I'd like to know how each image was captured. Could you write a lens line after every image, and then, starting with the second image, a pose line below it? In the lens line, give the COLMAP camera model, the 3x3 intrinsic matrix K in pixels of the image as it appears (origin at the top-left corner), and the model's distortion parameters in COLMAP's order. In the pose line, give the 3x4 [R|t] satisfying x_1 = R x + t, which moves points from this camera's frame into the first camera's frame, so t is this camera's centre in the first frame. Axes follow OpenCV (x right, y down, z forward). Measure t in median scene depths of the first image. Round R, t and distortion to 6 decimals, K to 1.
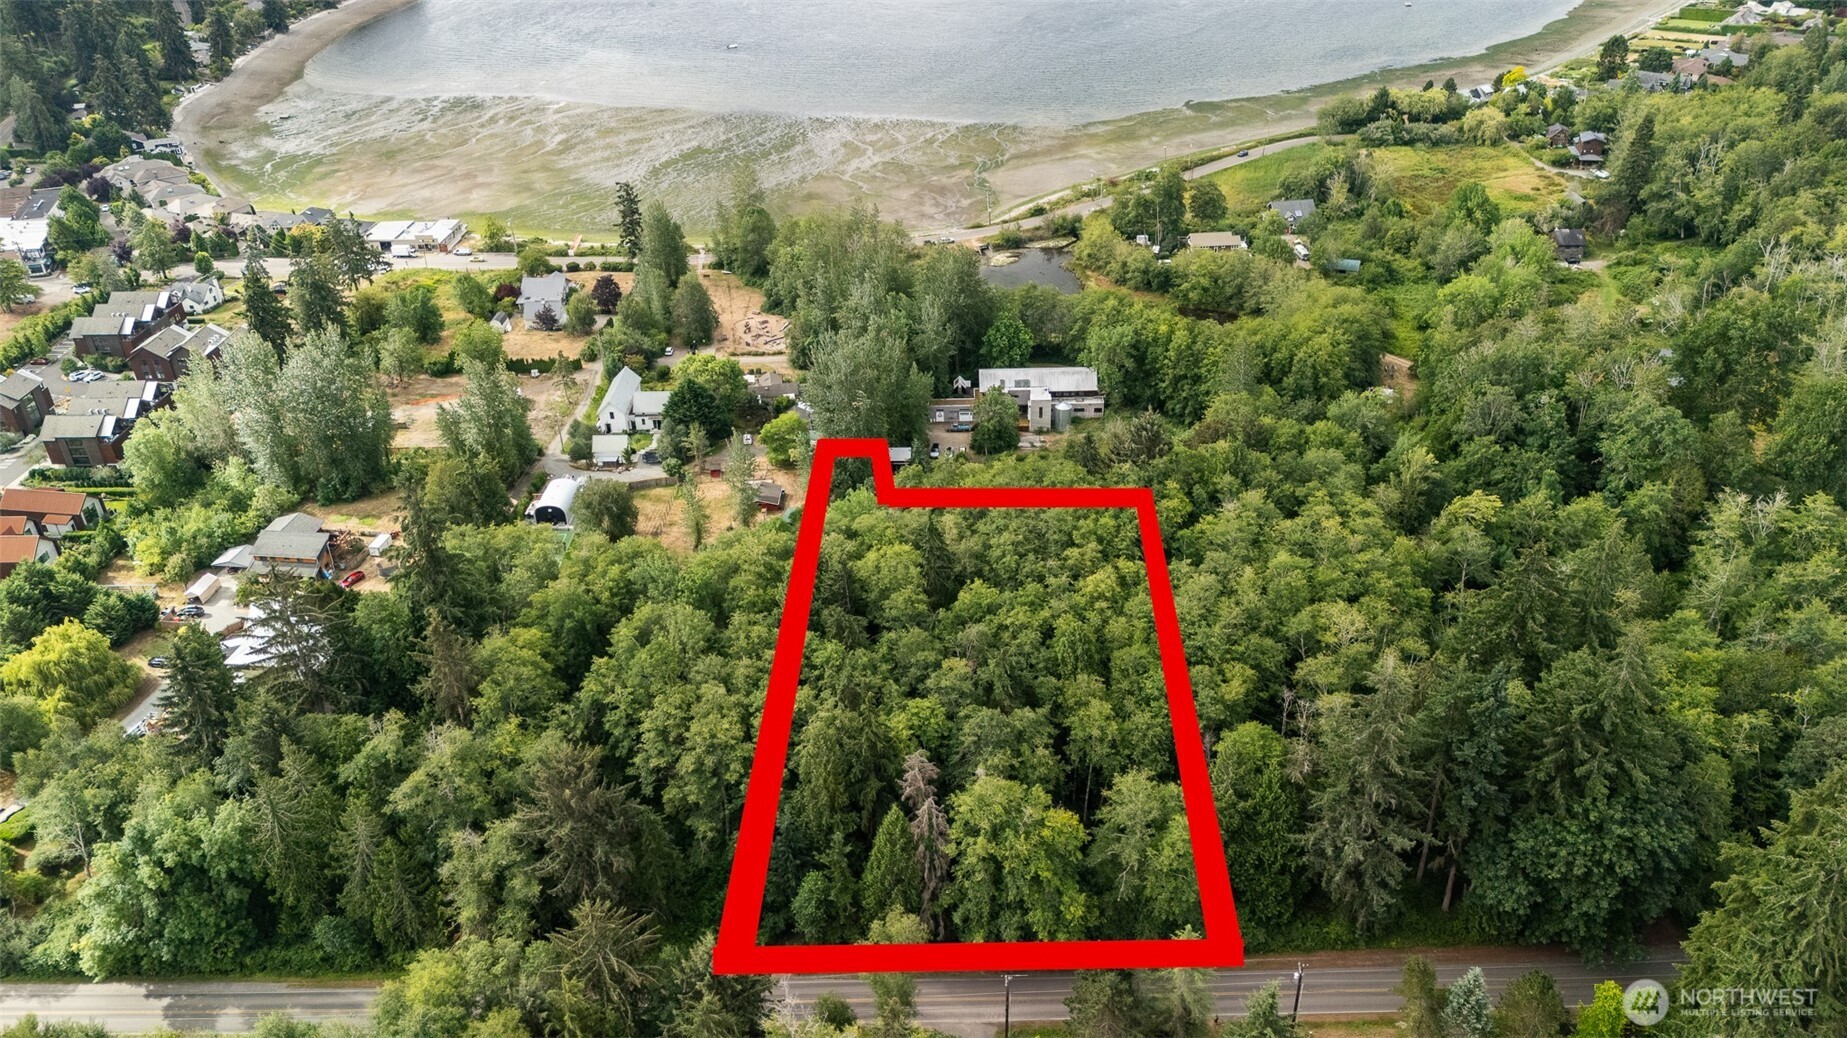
lens RADIAL K [[1349.3, 0, 923.5], [0, 1349.3, 519.0], [0, 0, 1]] dist [0.081724, -0.079691]
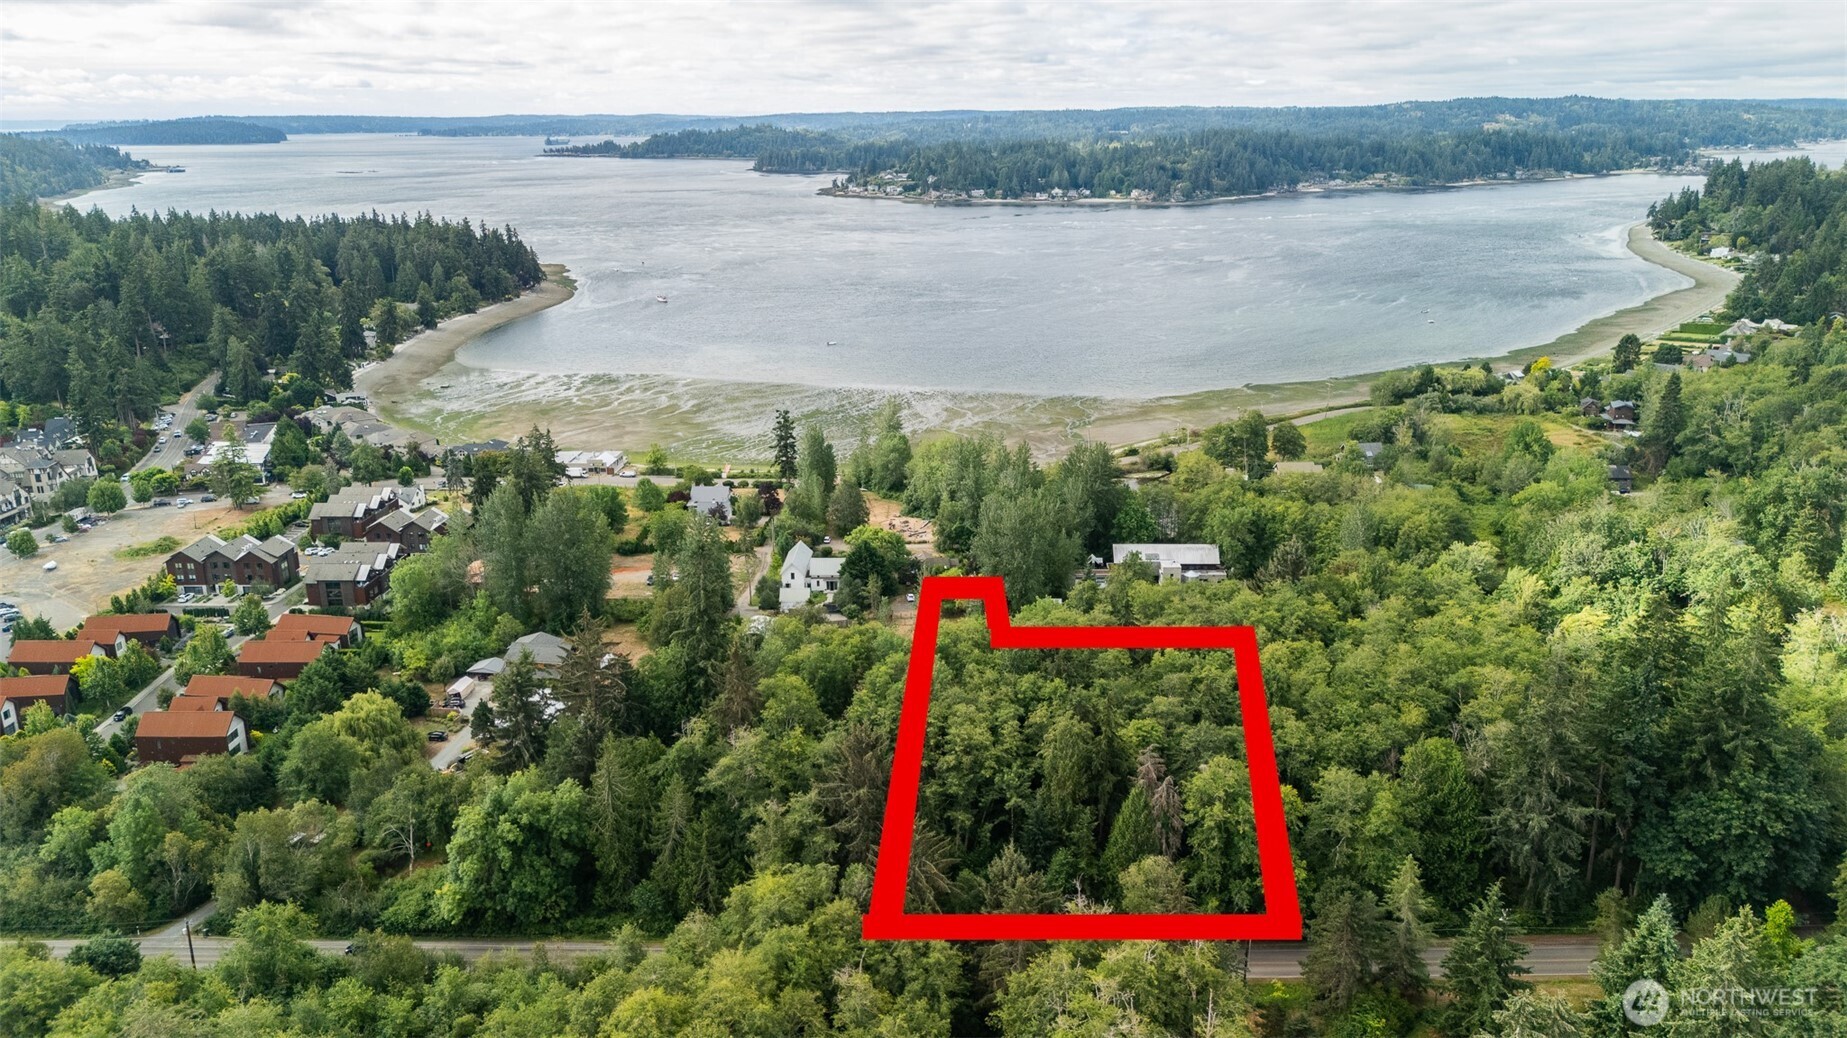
lens RADIAL K [[1349.3, 0, 923.5], [0, 1349.3, 519.0], [0, 0, 1]] dist [0.081724, -0.079691]
pose [[0.999749, 0.018272, -0.012928, -0.092454], [-0.020882, 0.969350, -0.244794, 0.132673], [0.008059, 0.245003, 0.969489, -0.095567]]
